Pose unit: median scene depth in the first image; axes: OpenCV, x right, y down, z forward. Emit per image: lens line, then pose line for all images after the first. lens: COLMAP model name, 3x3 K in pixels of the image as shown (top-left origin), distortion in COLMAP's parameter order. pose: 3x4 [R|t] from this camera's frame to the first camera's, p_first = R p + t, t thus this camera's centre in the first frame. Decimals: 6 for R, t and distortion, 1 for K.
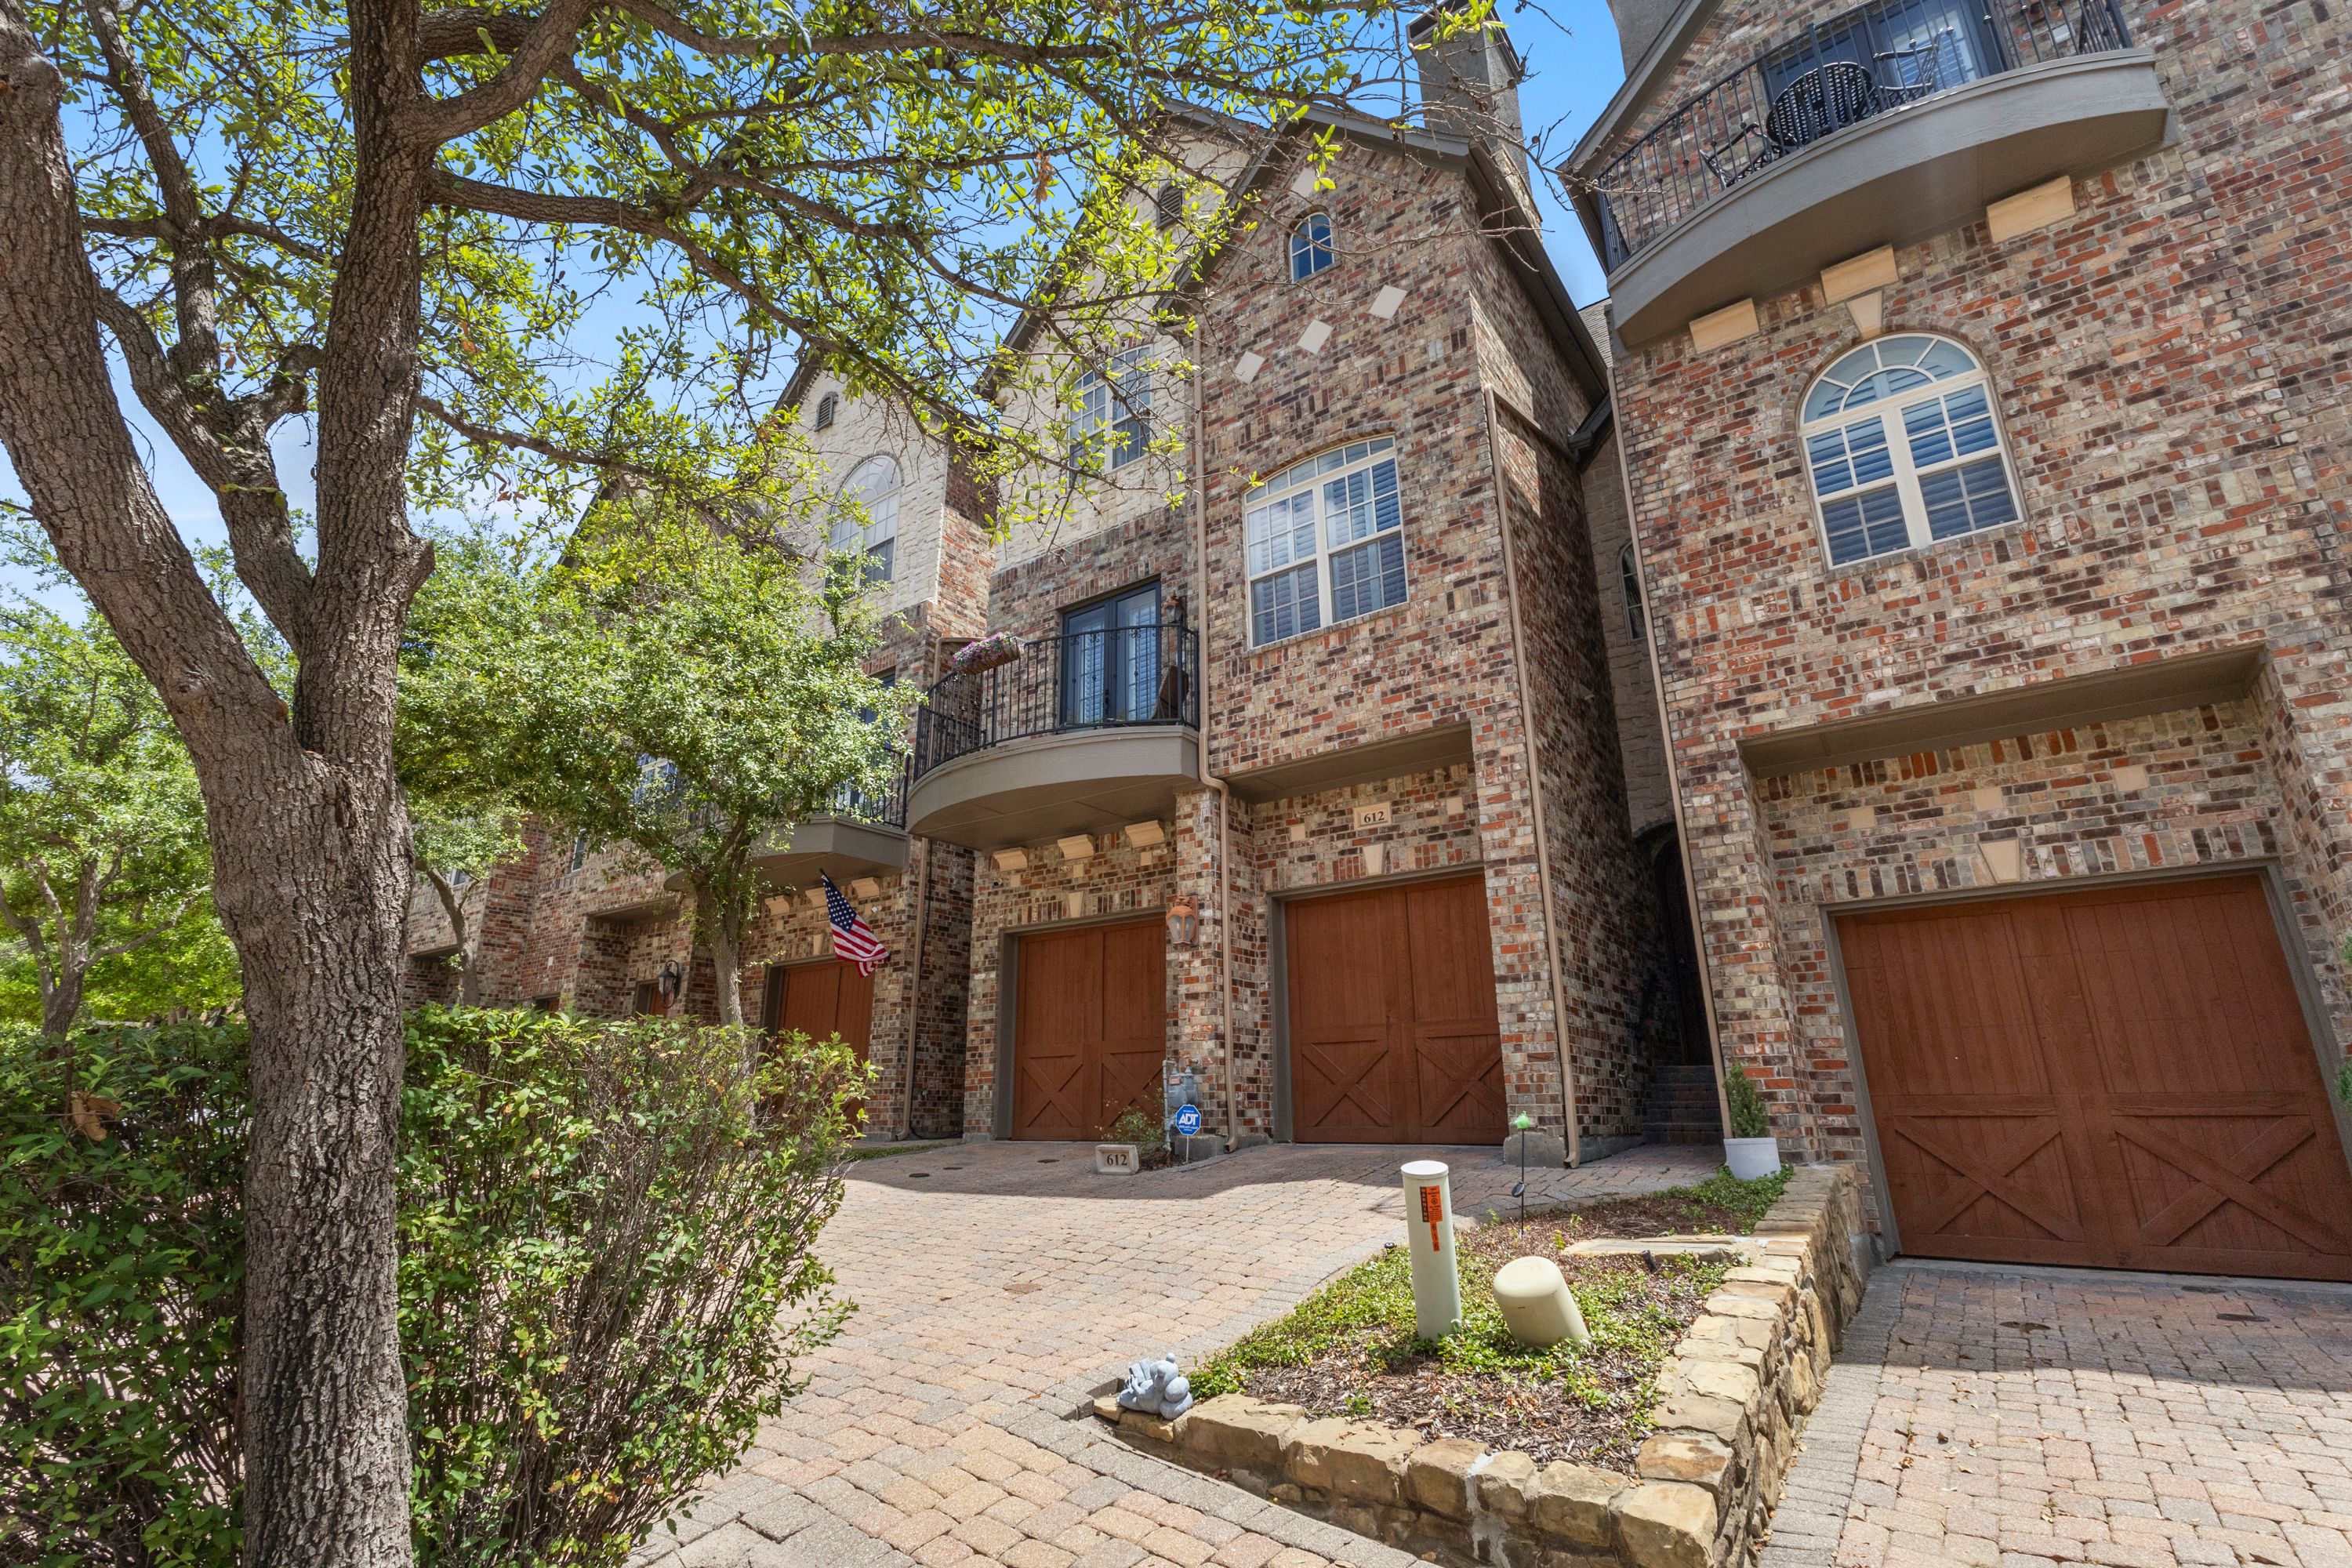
lens RADIAL K [[1084.1, 0, 1172.6], [0, 1084.1, 783.6], [0, 0, 1]] dist [-0.000480, 0.001966]
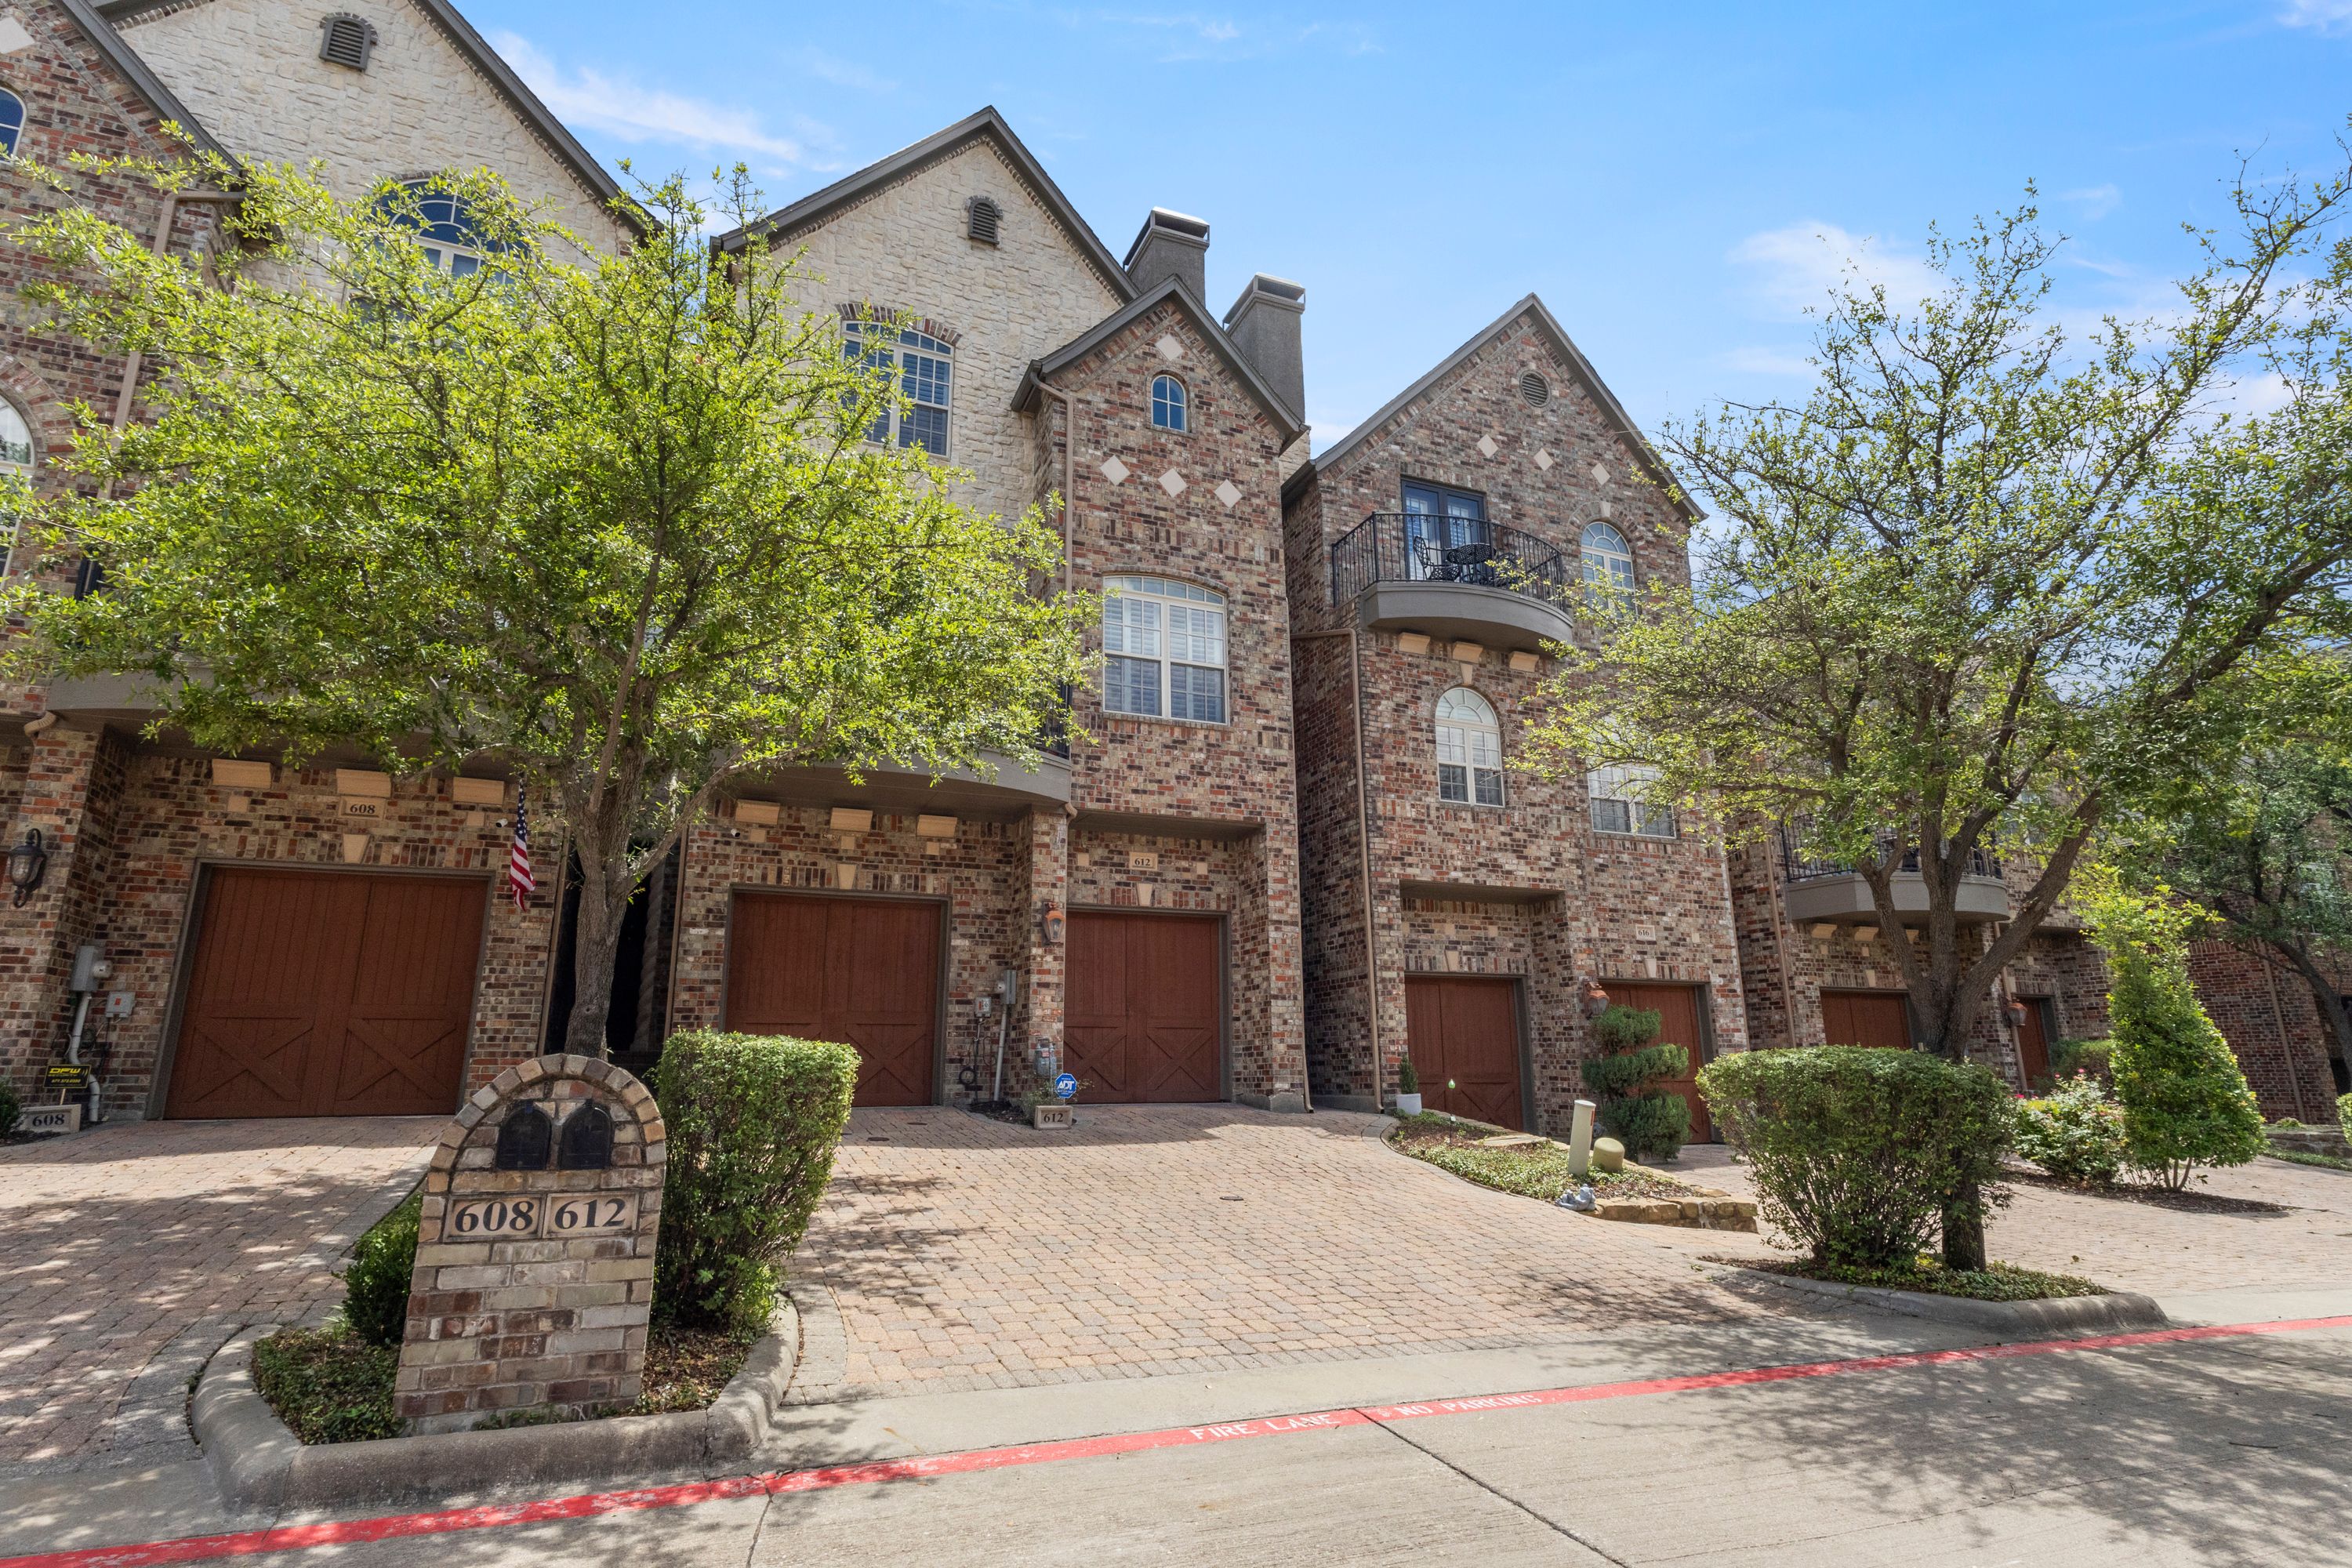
lens RADIAL K [[1189.3, 0, 1176.0], [0, 1189.3, 784.0], [0, 0, 1]] dist [0.008724, -0.001104]
pose [[0.502465, 0.212452, 0.838089, -1.158000], [-0.251669, 0.963305, -0.093309, 0.072243], [-0.827159, -0.164036, 0.537495, 0.218188]]
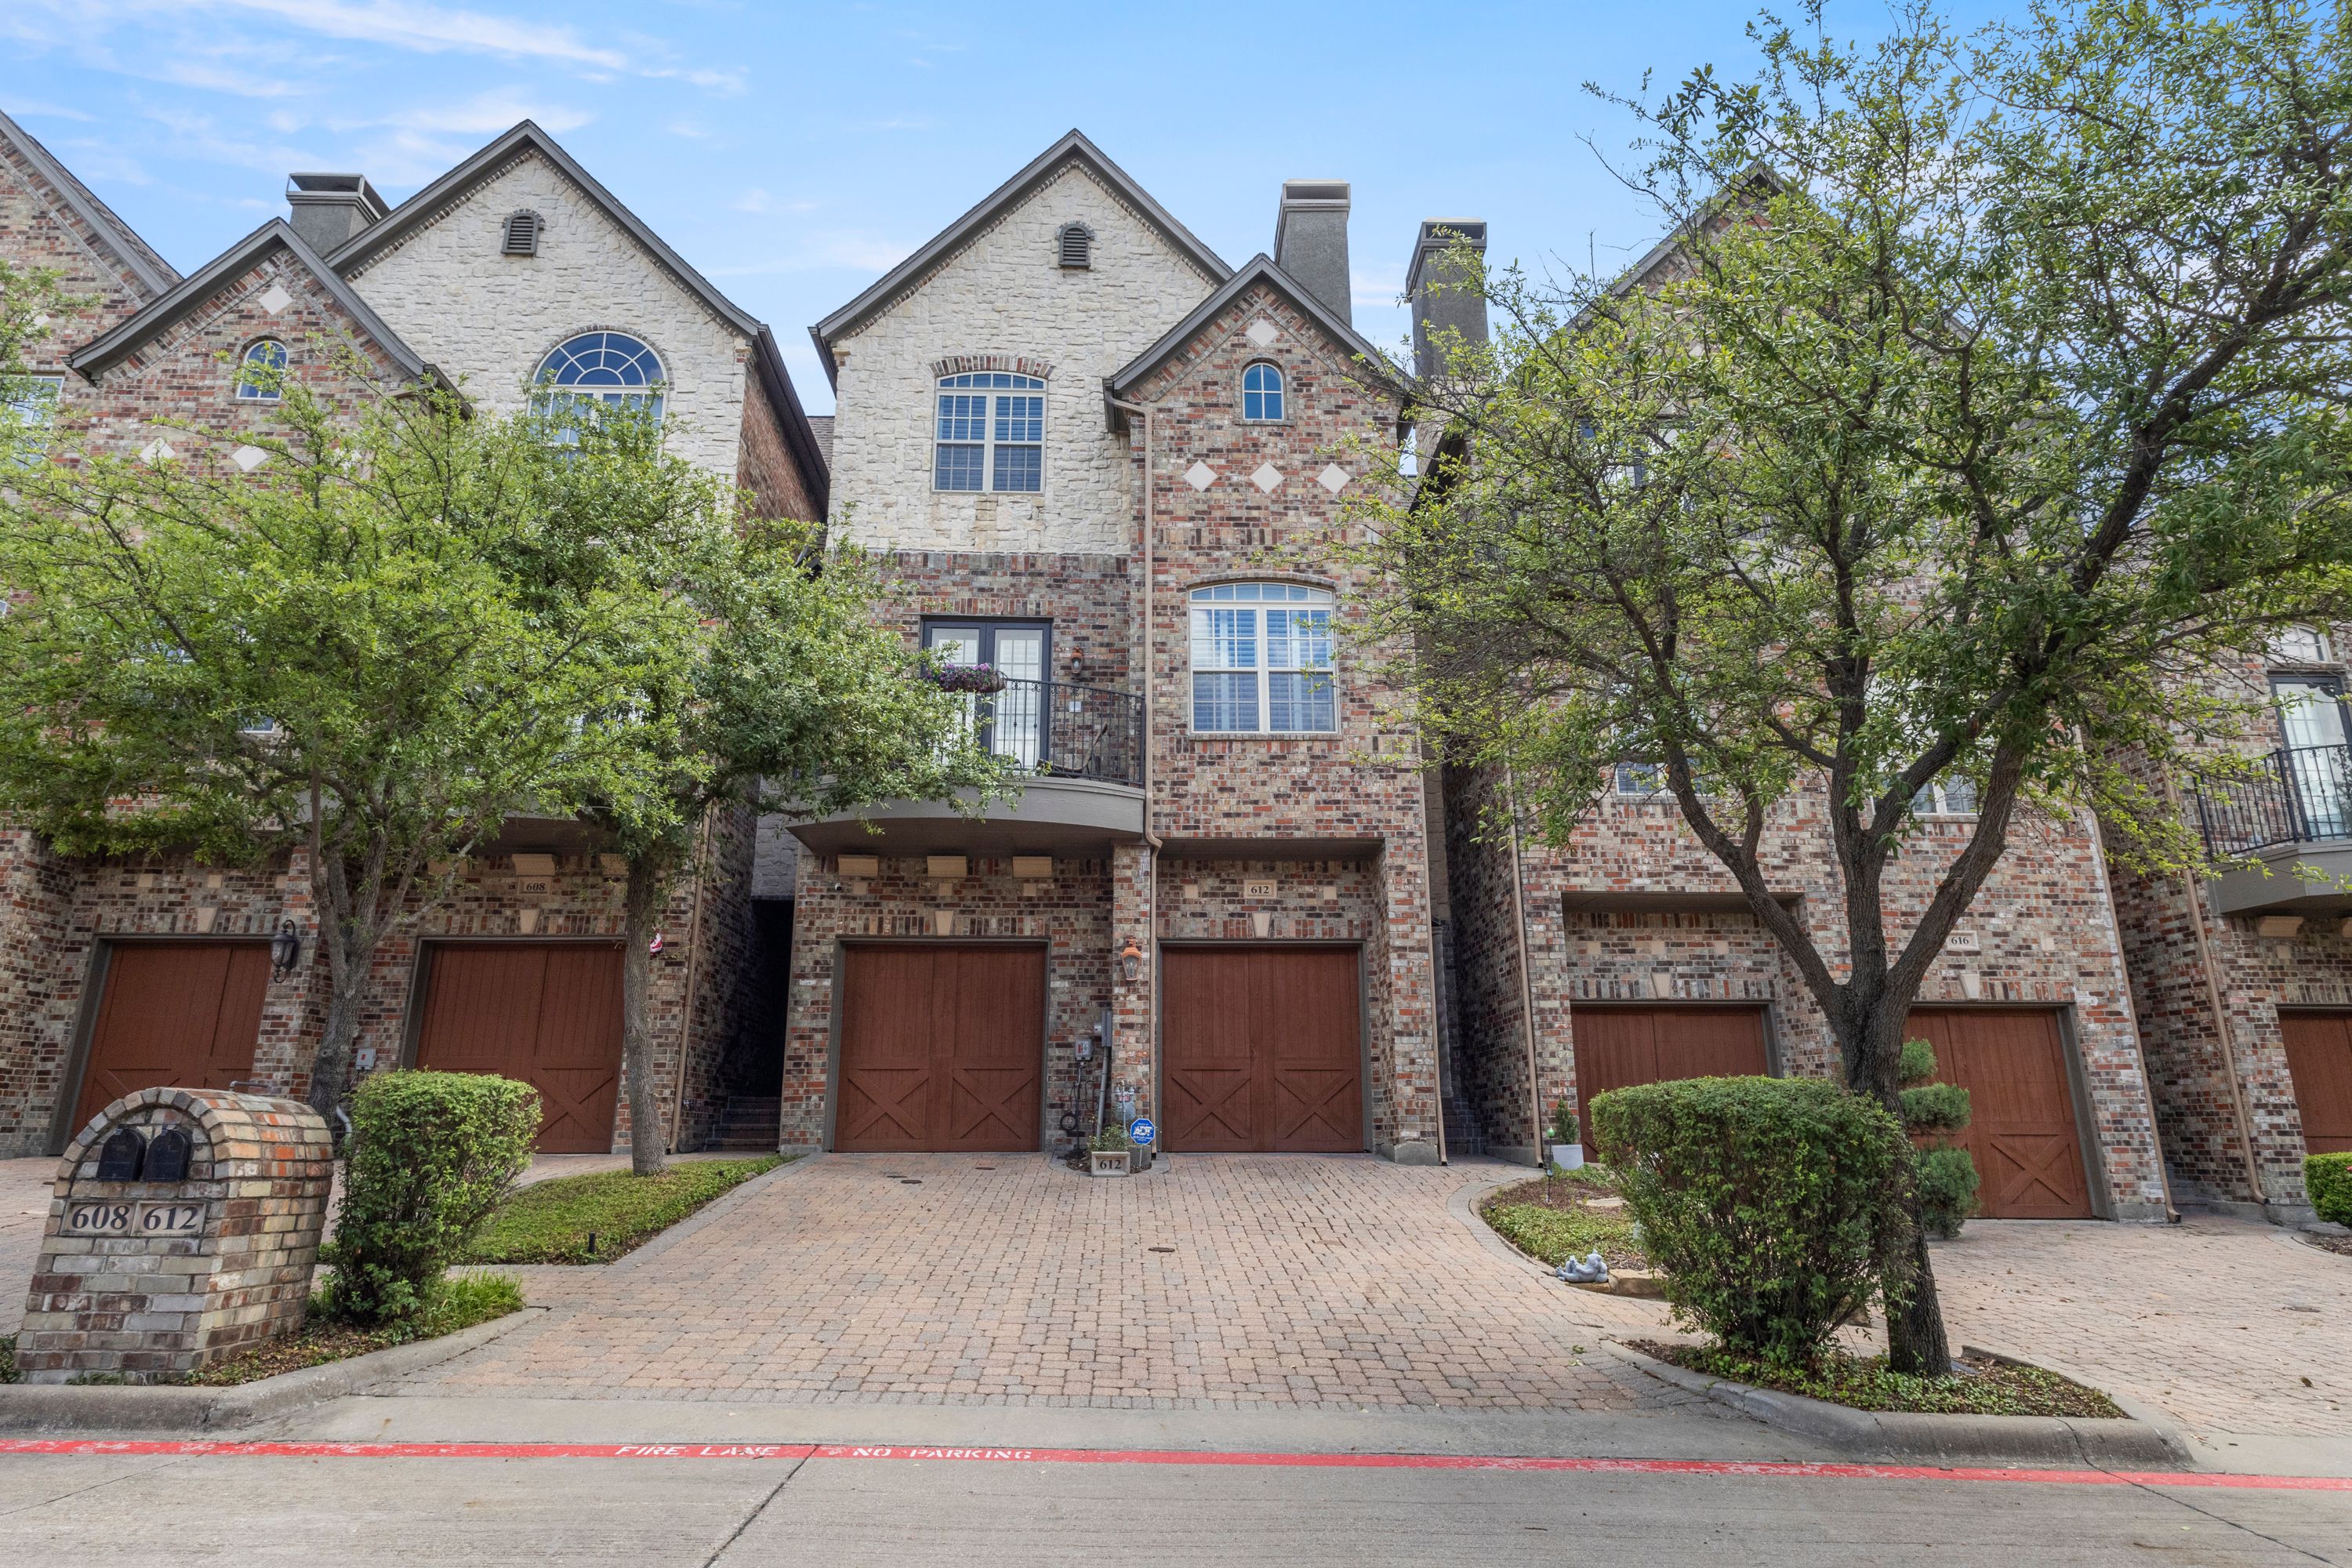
lens RADIAL K [[1303.3, 0, 1176.0], [0, 1303.3, 784.0], [0, 0, 1]] dist [0.012327, -0.003054]
pose [[0.785546, 0.168982, 0.595284, -0.881015], [-0.187500, 0.981767, -0.031264, -0.025453], [-0.589713, -0.087056, 0.802907, -0.135547]]
